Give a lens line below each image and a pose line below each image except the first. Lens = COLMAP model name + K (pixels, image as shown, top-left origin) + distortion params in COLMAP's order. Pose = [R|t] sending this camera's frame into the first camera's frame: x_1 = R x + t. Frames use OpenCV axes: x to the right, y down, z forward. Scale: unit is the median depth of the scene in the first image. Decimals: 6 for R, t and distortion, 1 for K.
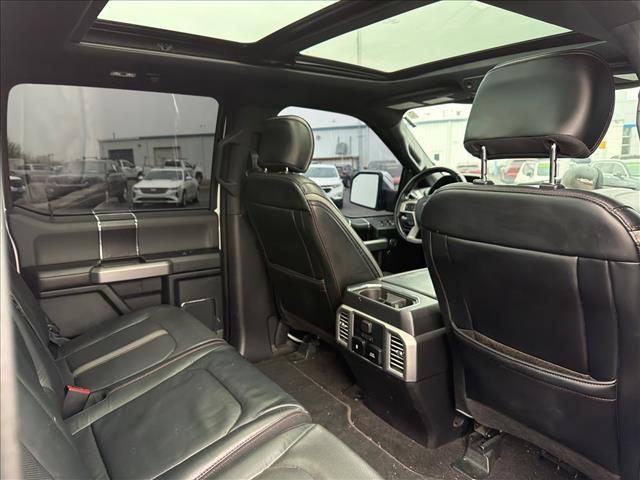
lens RADIAL K [[450.8, 0, 324.1], [0, 450.8, 242.3], [0, 0, 1]] dist [0.105112, -0.156182]
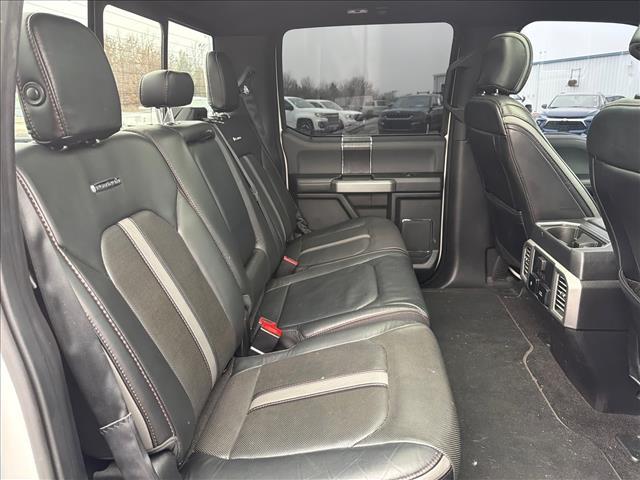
lens RADIAL K [[450.8, 0, 324.1], [0, 450.8, 242.3], [0, 0, 1]] dist [0.105112, -0.156182]
pose [[0.776992, 0.168887, -0.606433, 0.260082], [-0.084209, 0.982567, 0.165744, 0.021665], [0.623853, -0.077715, 0.777668, -0.003280]]
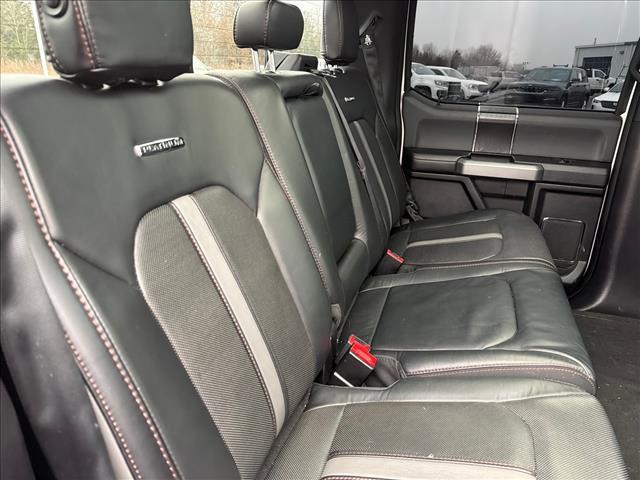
lens RADIAL K [[450.8, 0, 324.1], [0, 450.8, 242.3], [0, 0, 1]] dist [0.105112, -0.156182]
pose [[0.603718, 0.299537, -0.738784, 0.117939], [-0.160403, 0.953415, 0.255481, 0.023350], [0.780894, -0.035735, 0.623640, 0.119567]]
